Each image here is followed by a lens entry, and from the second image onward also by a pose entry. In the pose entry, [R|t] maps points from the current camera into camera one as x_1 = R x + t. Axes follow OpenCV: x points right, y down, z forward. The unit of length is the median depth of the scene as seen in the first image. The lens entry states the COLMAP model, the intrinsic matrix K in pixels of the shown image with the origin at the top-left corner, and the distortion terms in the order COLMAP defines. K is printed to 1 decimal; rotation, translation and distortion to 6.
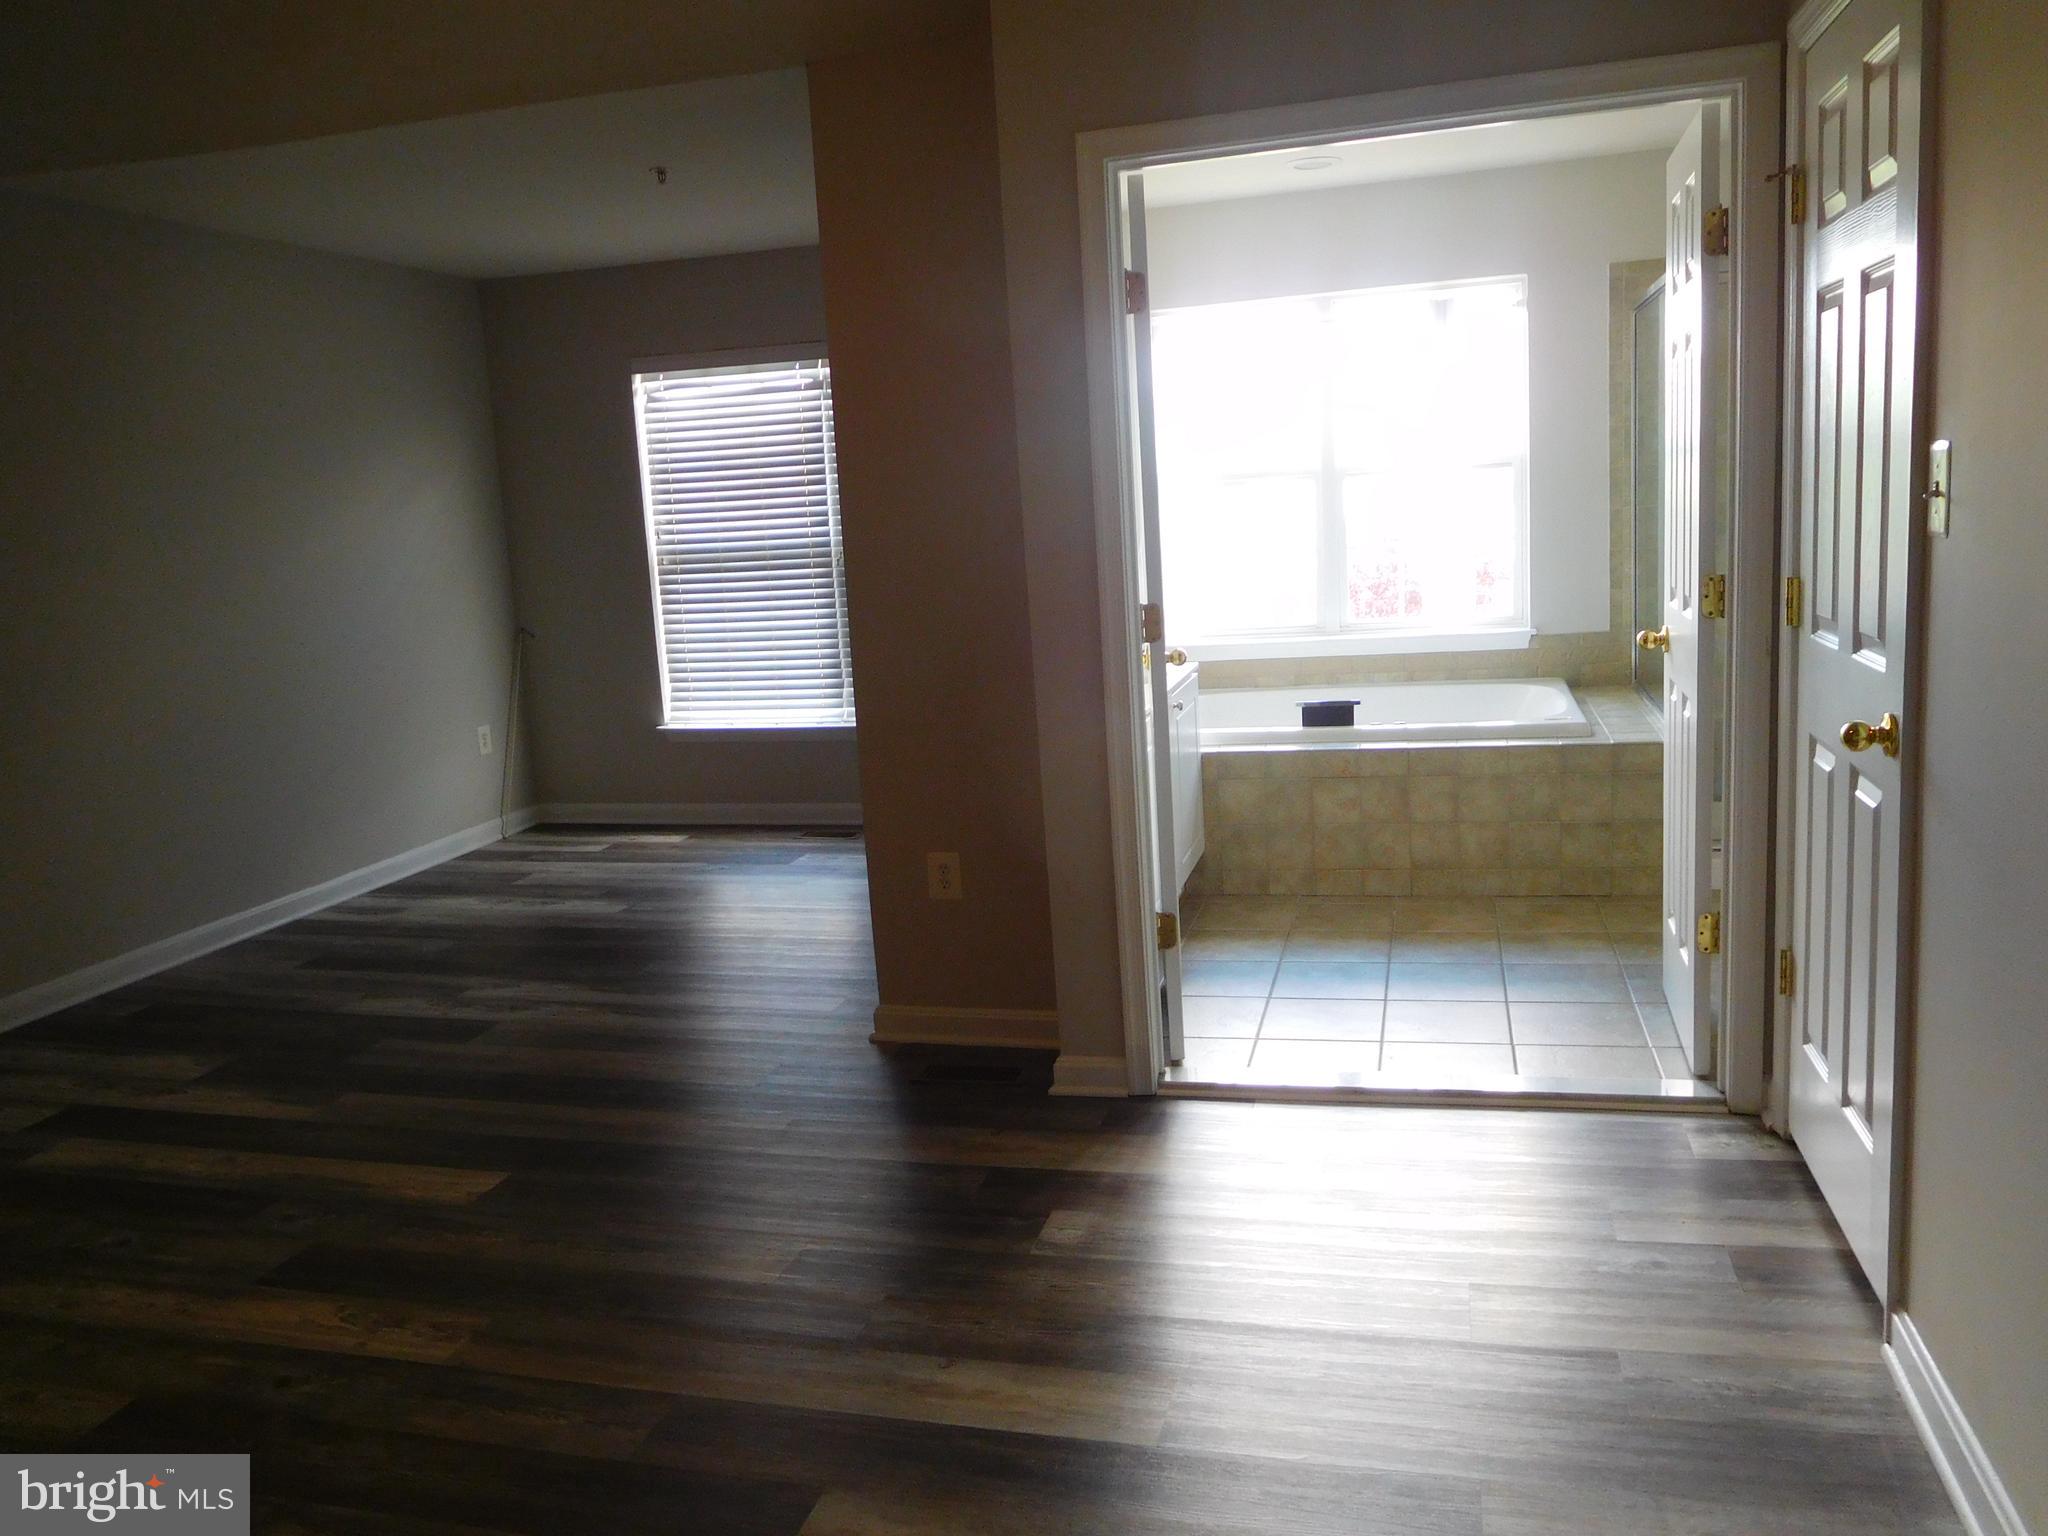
lens RADIAL K [[1531.4, 0, 1024.0], [0, 1531.4, 768.0], [0, 0, 1]] dist [-0.012840, -0.009803]
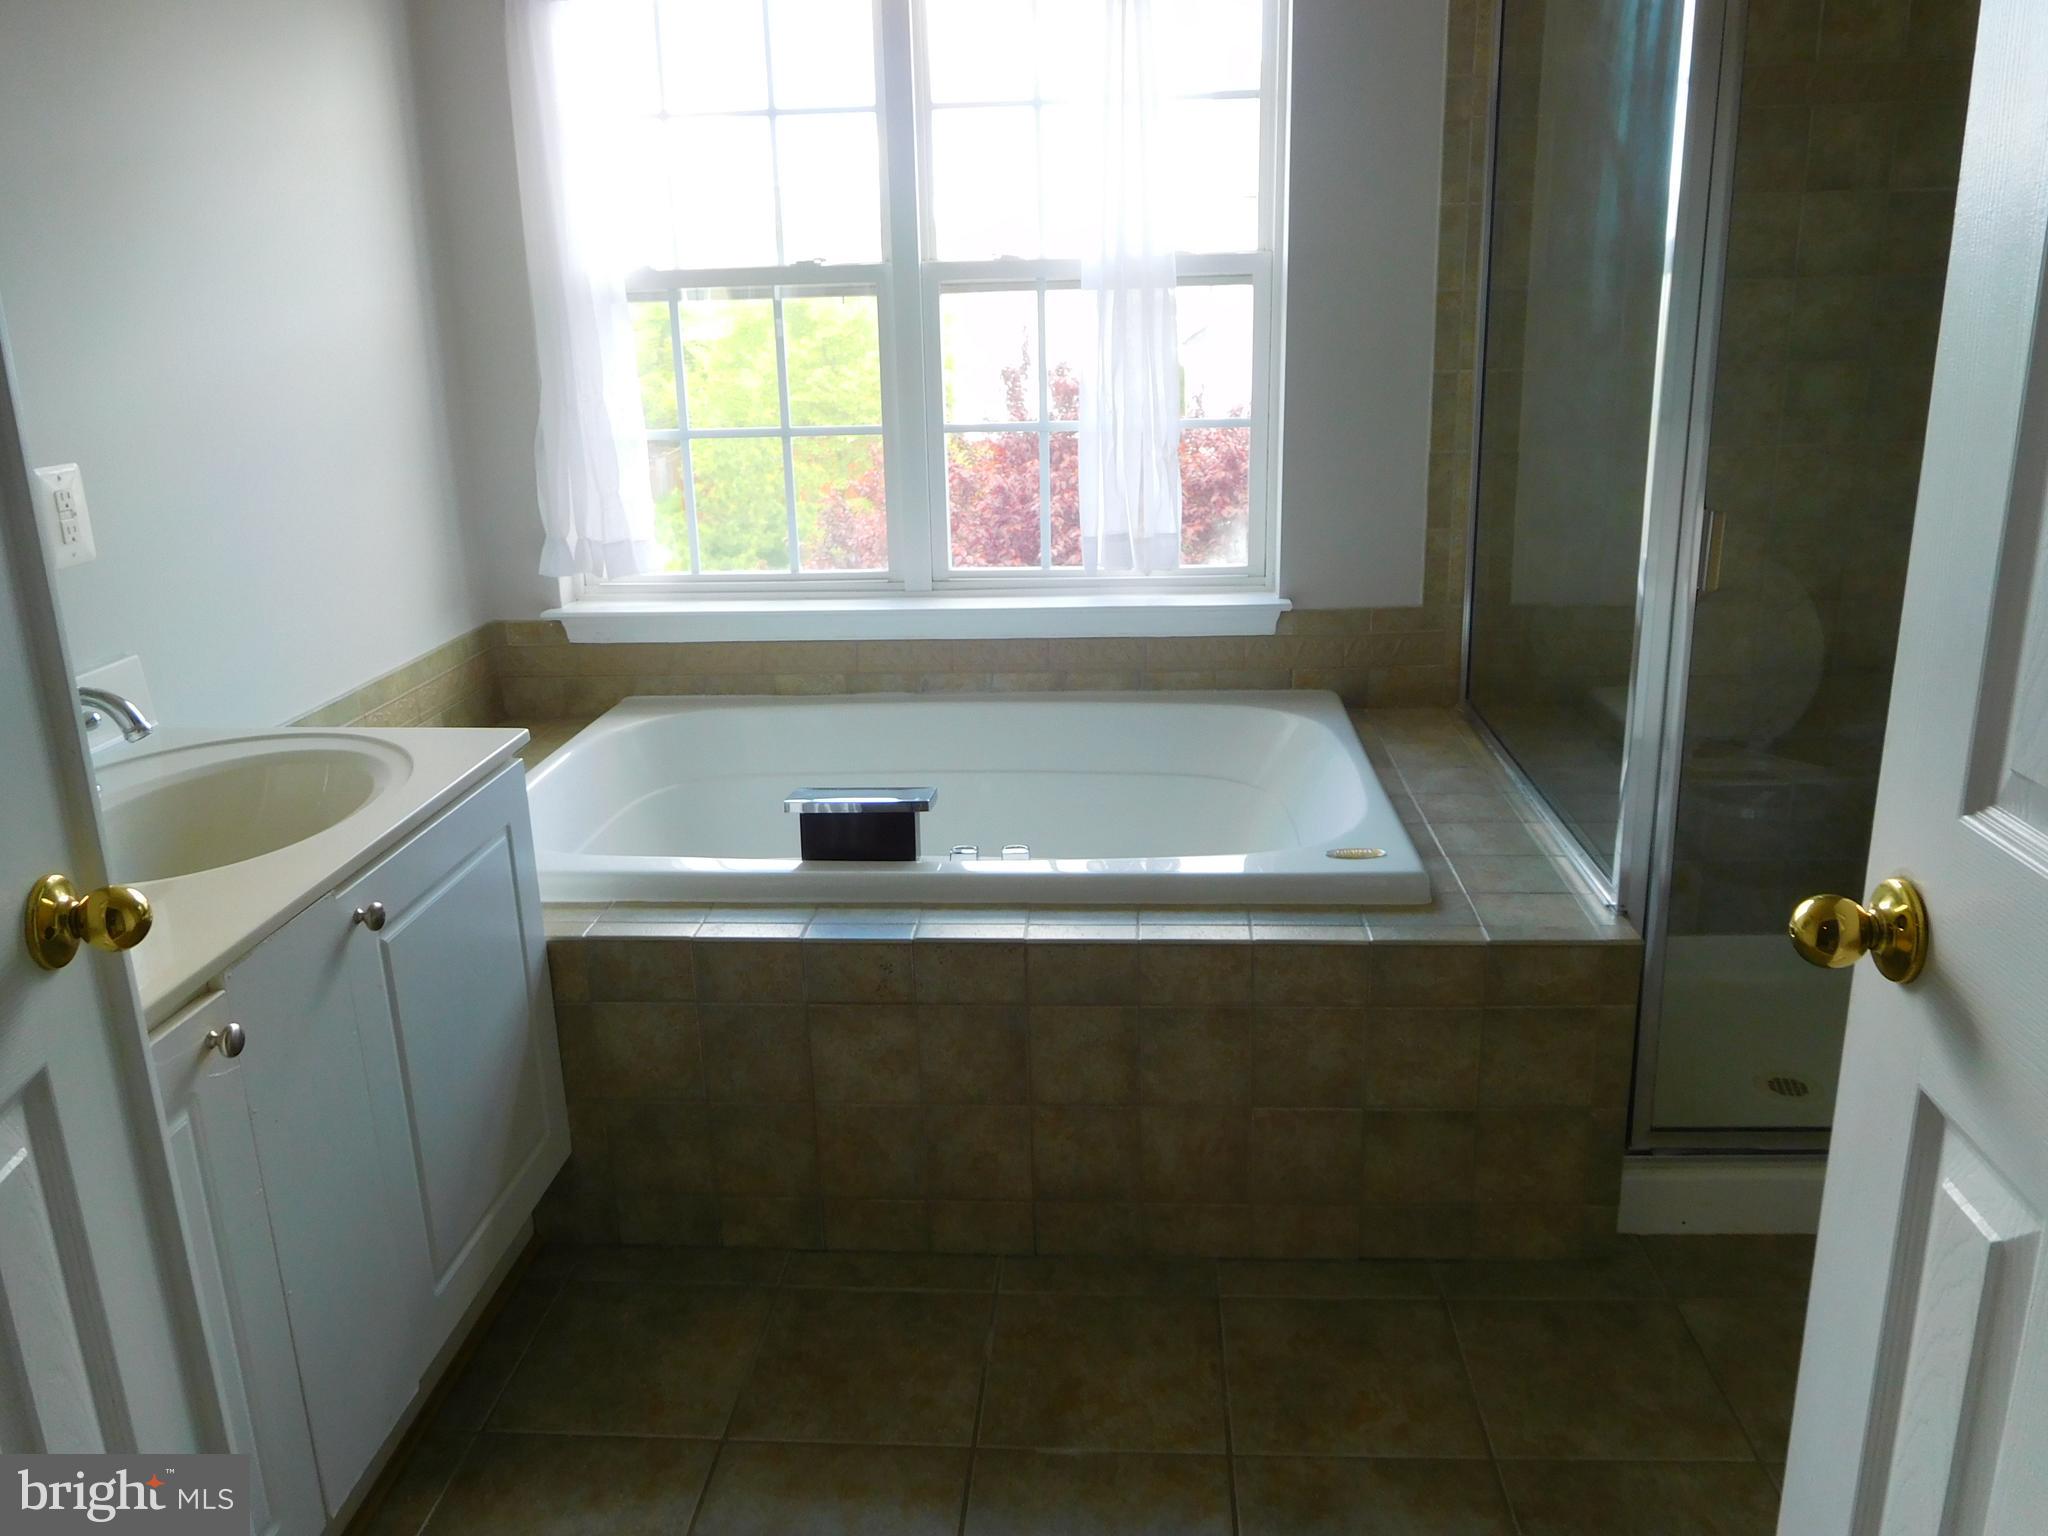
lens RADIAL K [[1531.4, 0, 1024.0], [0, 1531.4, 768.0], [0, 0, 1]] dist [-0.012840, -0.009803]
pose [[0.981374, -0.017287, 0.191329, 0.166564], [-0.003401, 0.994223, 0.107276, -0.104099], [-0.192078, -0.105929, 0.975646, 0.578647]]
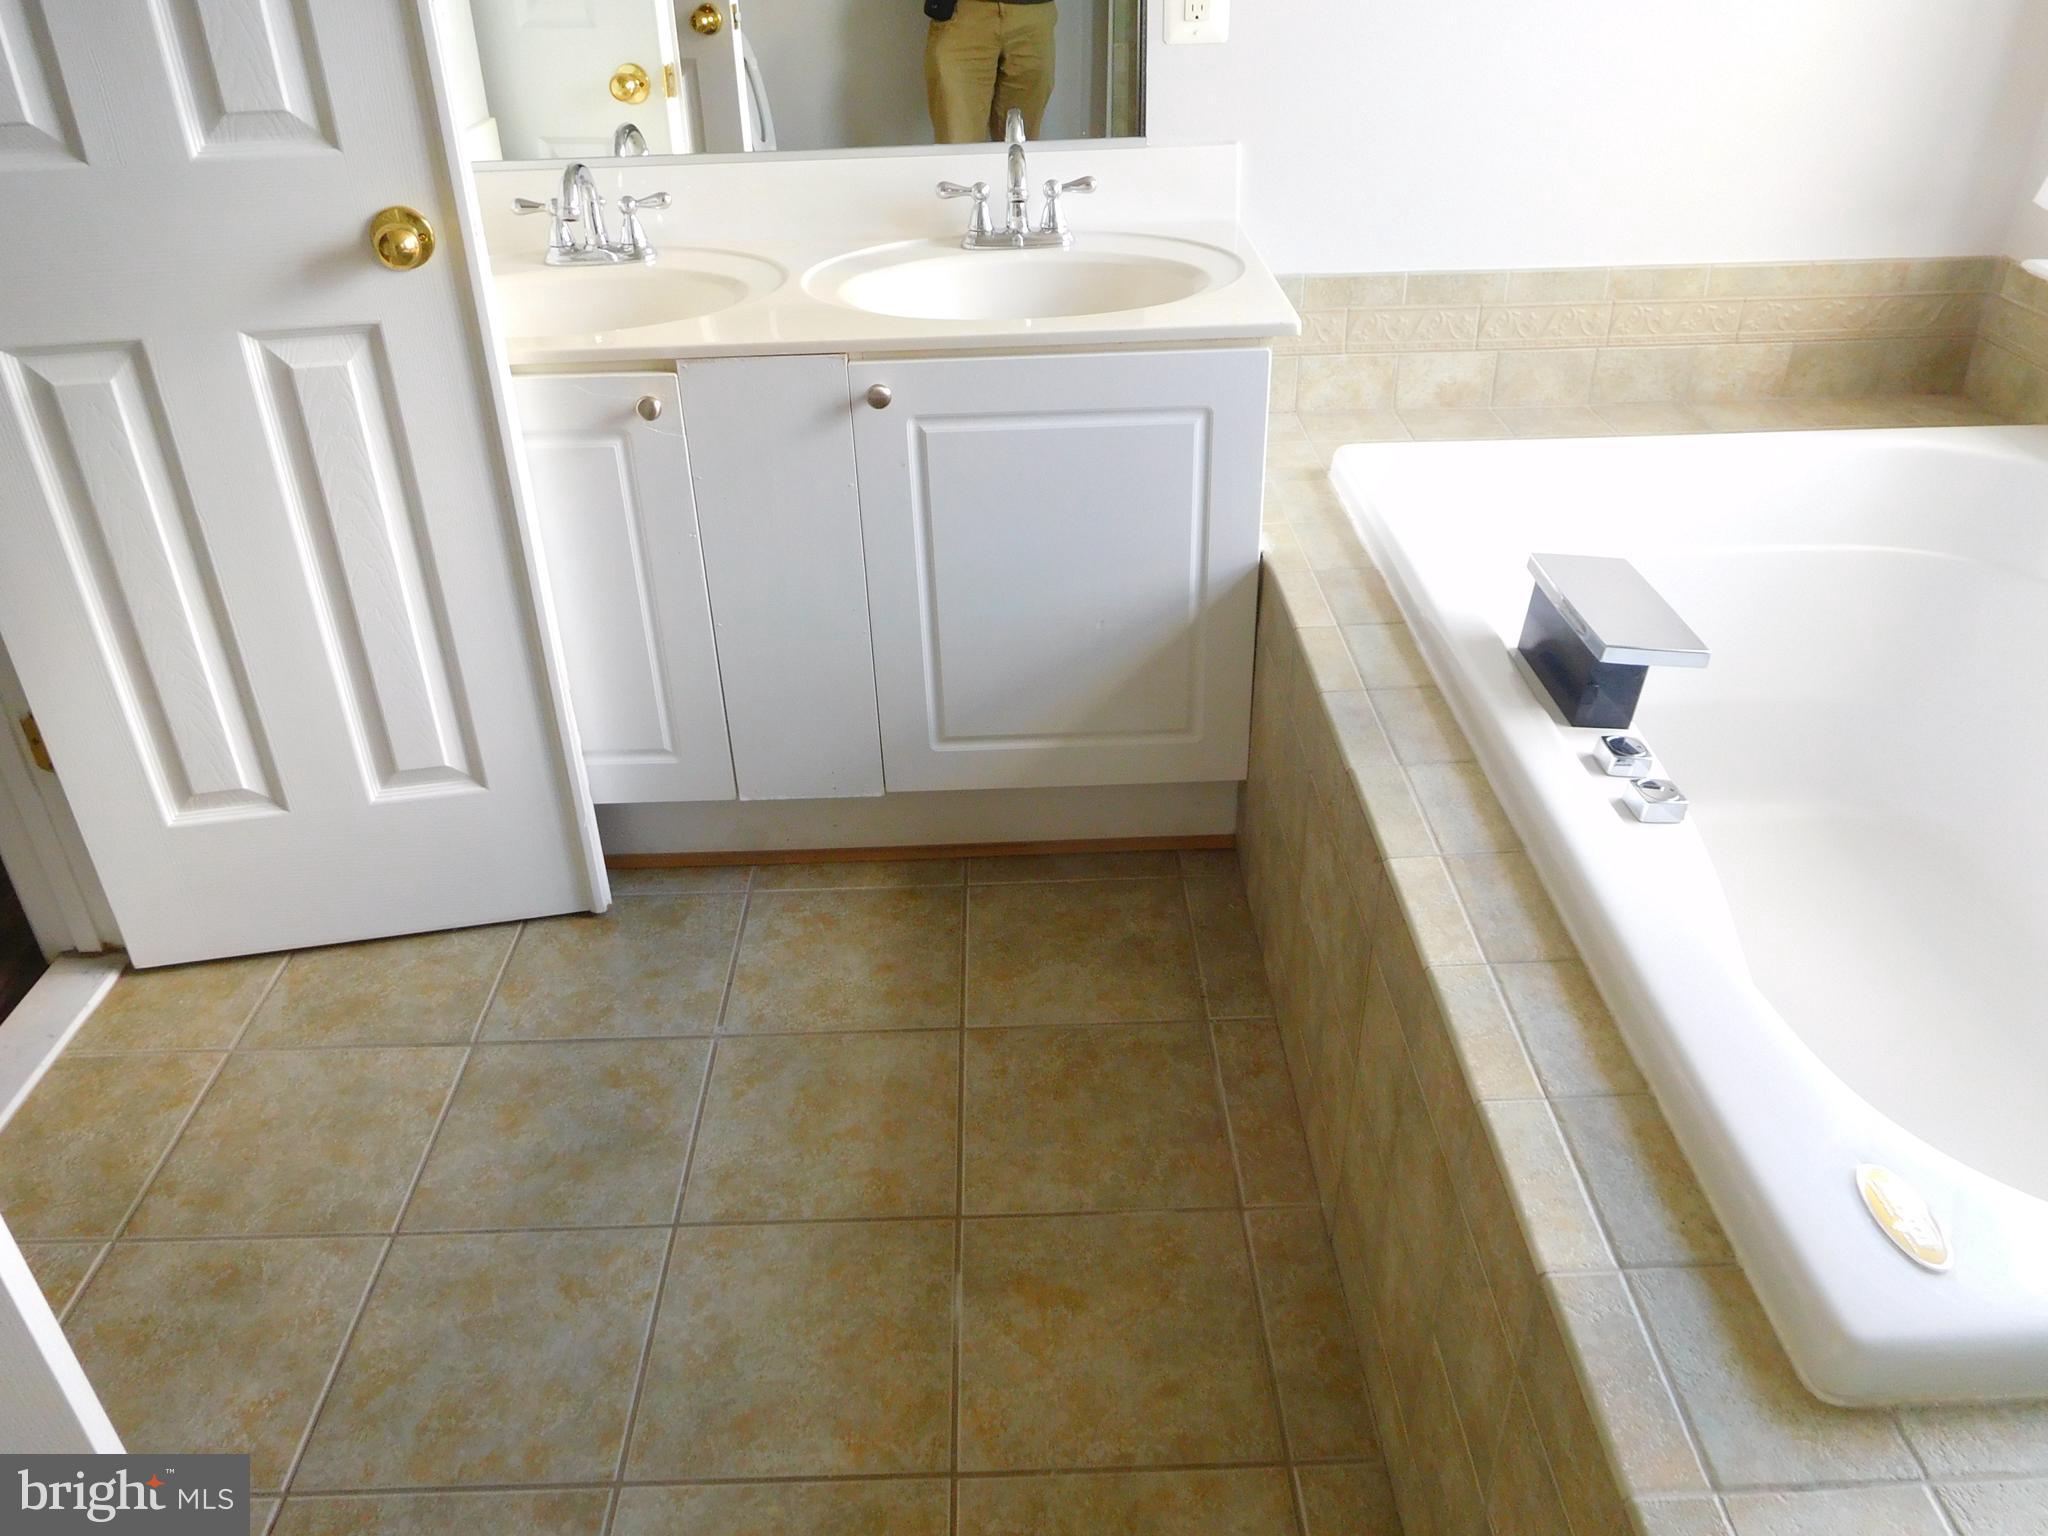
lens RADIAL K [[1531.4, 0, 1024.0], [0, 1531.4, 768.0], [0, 0, 1]] dist [-0.012840, -0.009803]
pose [[0.274149, 0.534202, -0.799669, 0.436901], [-0.159404, 0.845266, 0.510015, -0.151844], [0.948384, -0.012350, 0.316883, 0.834124]]
